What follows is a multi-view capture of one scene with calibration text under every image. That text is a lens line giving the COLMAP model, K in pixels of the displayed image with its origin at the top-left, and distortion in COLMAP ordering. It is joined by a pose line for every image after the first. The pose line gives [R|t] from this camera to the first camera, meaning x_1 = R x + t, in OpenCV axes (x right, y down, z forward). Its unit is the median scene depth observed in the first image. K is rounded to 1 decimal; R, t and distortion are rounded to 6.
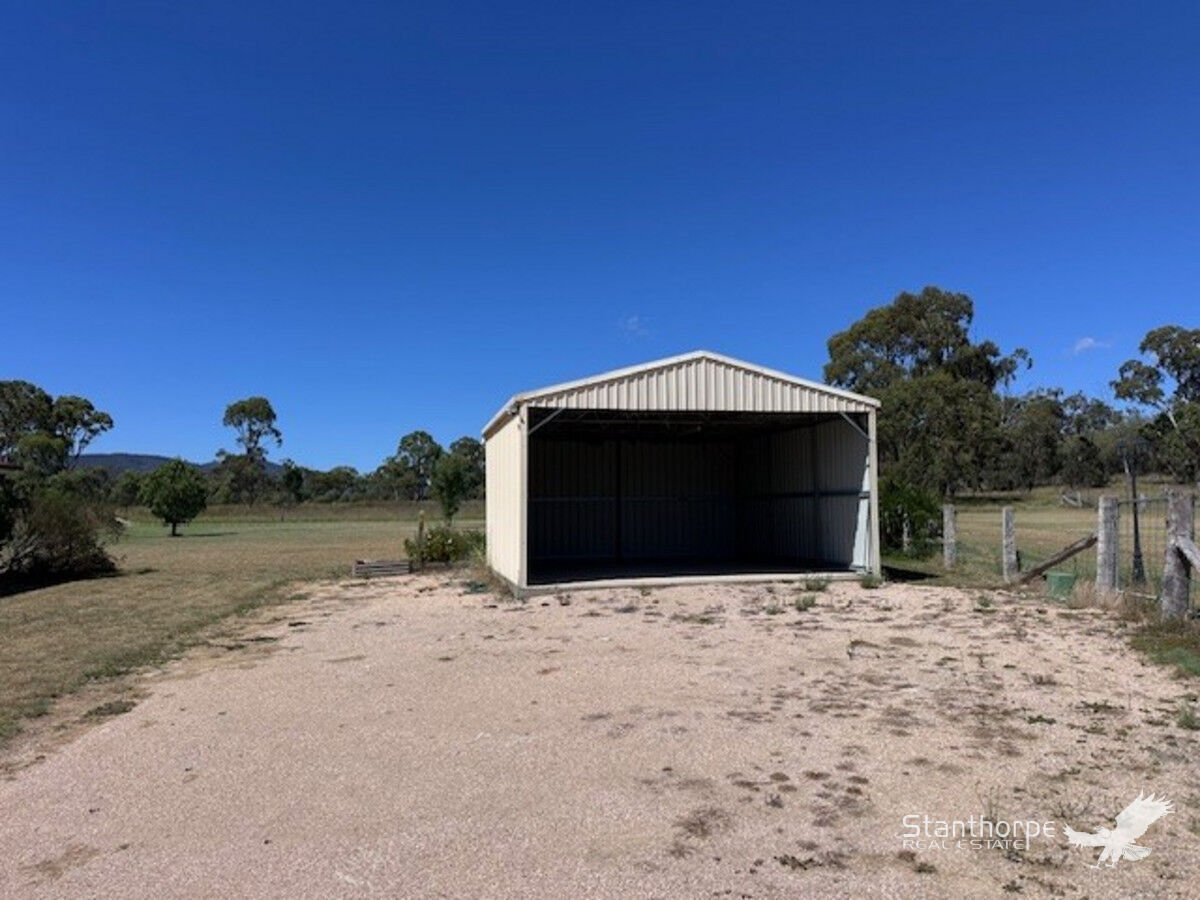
lens RADIAL K [[819.5, 0, 613.6], [0, 819.5, 445.1], [0, 0, 1]] dist [0.039221, -0.001066]
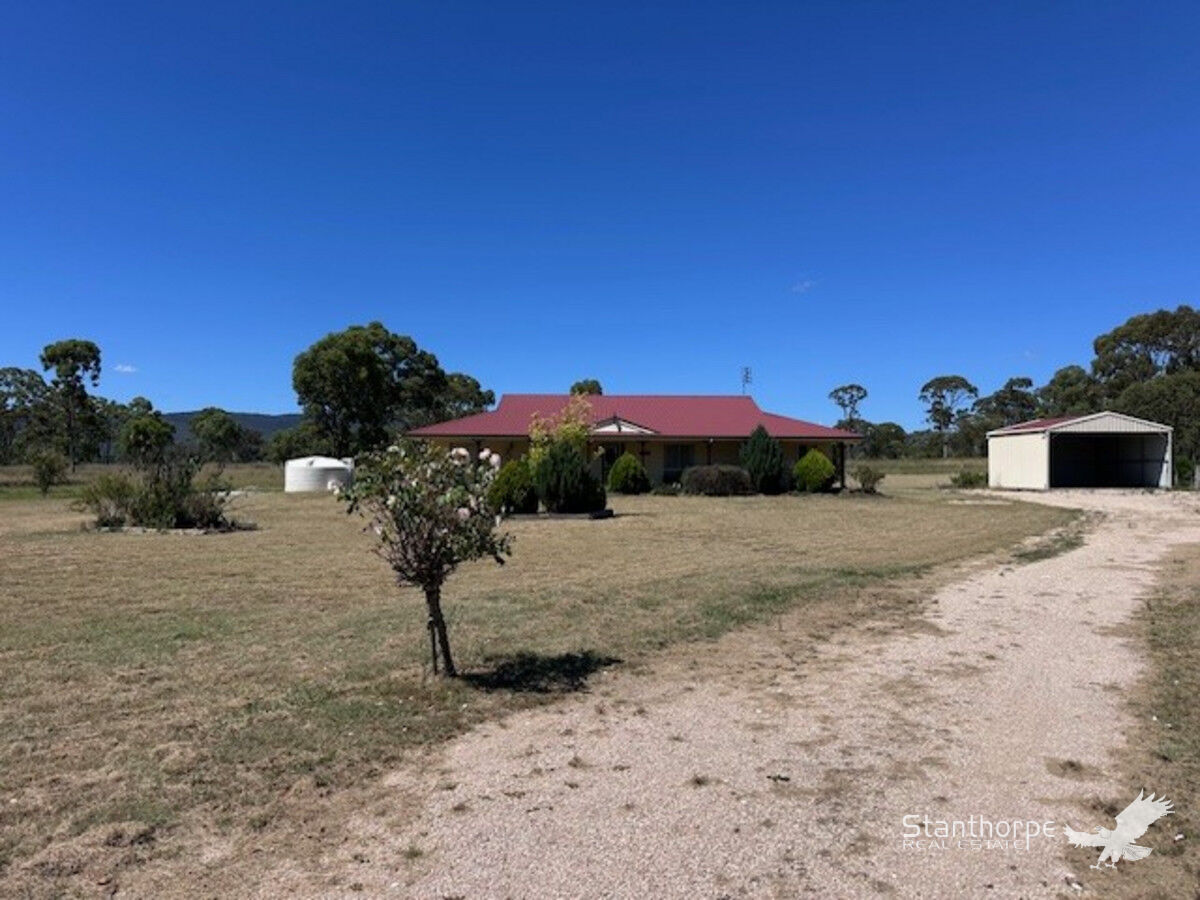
lens RADIAL K [[832.3, 0, 600.0], [0, 832.3, 450.0], [0, 0, 1]] dist [0.019235, -0.034907]
pose [[0.973631, 0.010022, -0.227908, -0.121171], [0.002513, 0.998503, 0.054646, -0.017933], [0.228114, -0.053778, 0.972148, -0.288645]]
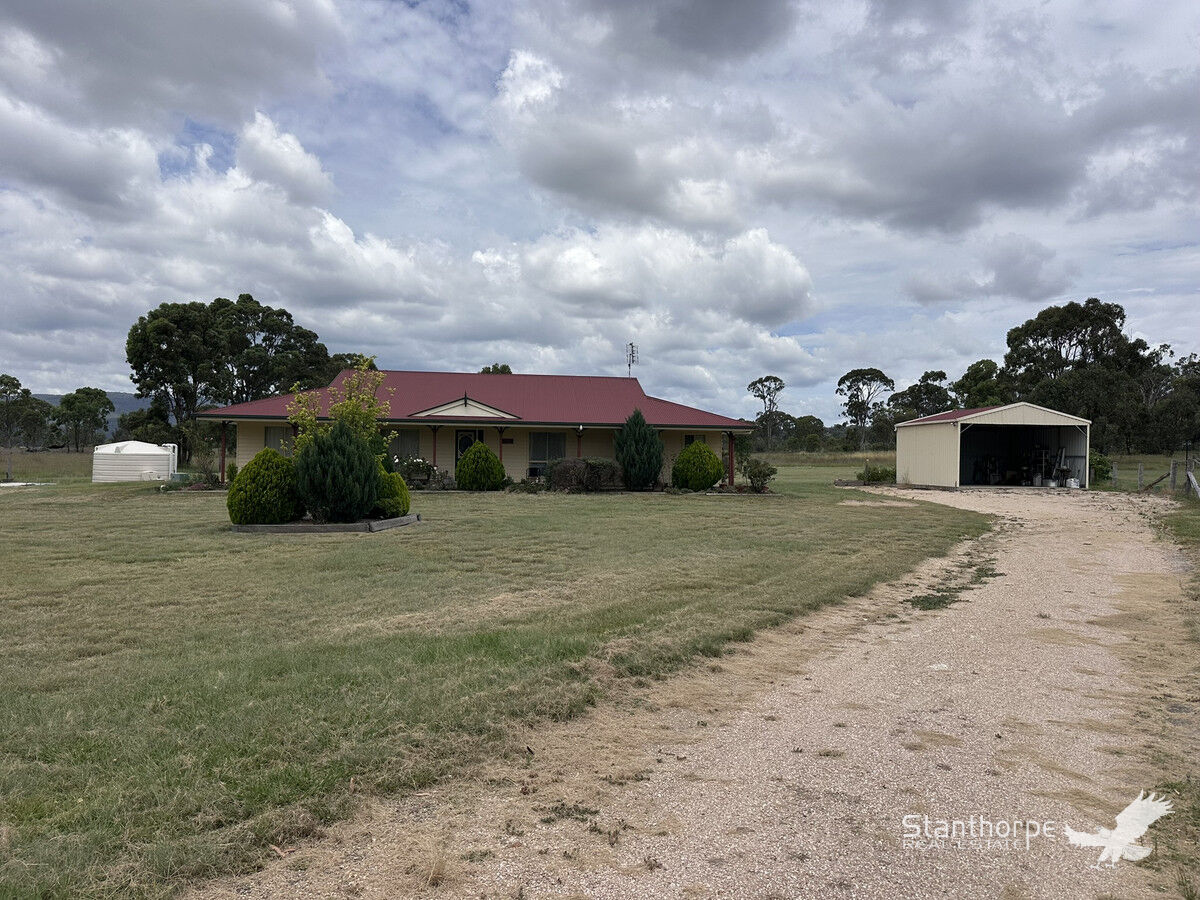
lens RADIAL K [[829.7, 0, 600.0], [0, 829.7, 450.0], [0, 0, 1]] dist [0.037659, -0.115607]
pose [[0.989126, 0.025072, -0.144918, -0.104727], [-0.015502, 0.997646, 0.066795, -0.014600], [0.146251, -0.063822, 0.987187, -0.230077]]
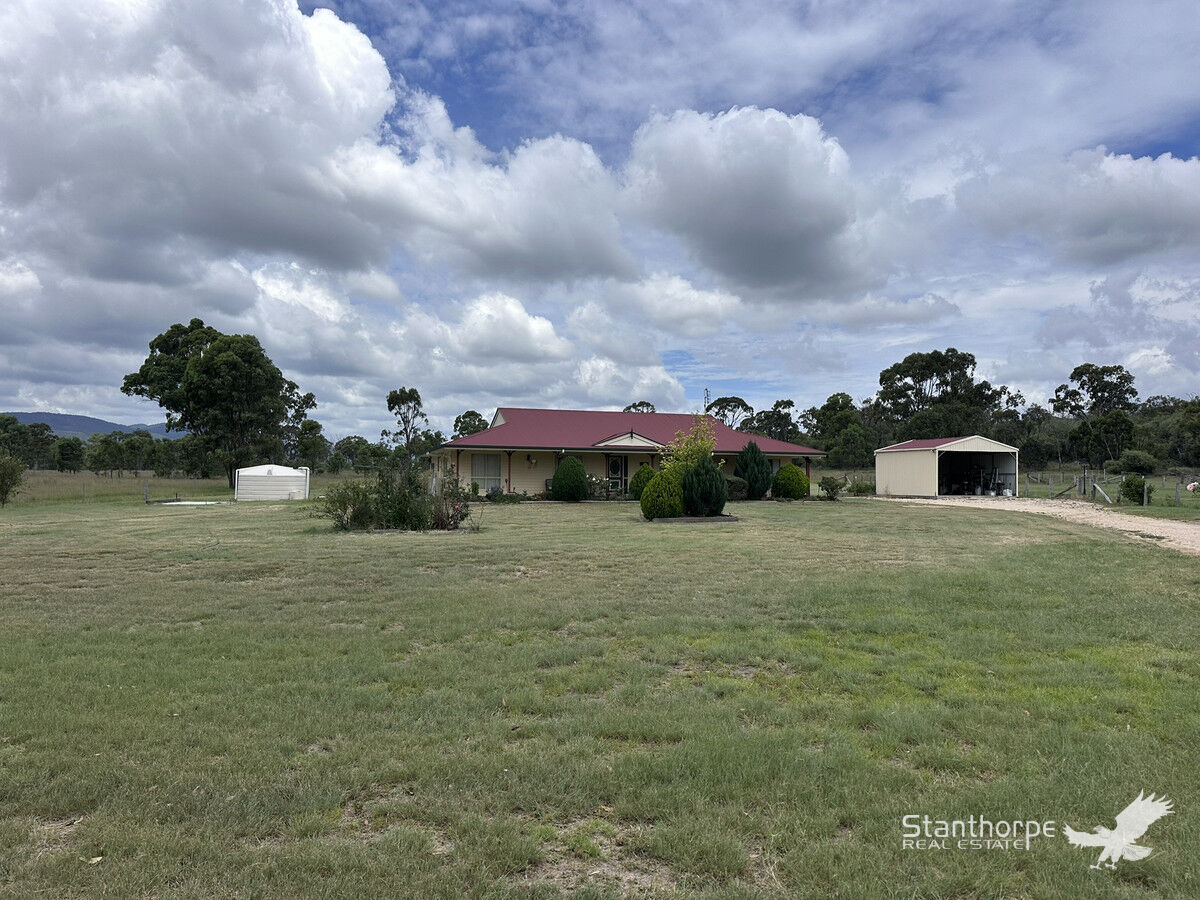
lens RADIAL K [[829.7, 0, 600.0], [0, 829.7, 450.0], [0, 0, 1]] dist [0.037659, -0.115607]
pose [[0.996983, 0.022806, 0.074192, -0.235956], [-0.025776, 0.998894, 0.039322, -0.019155], [-0.073213, -0.041116, 0.996468, -0.332747]]
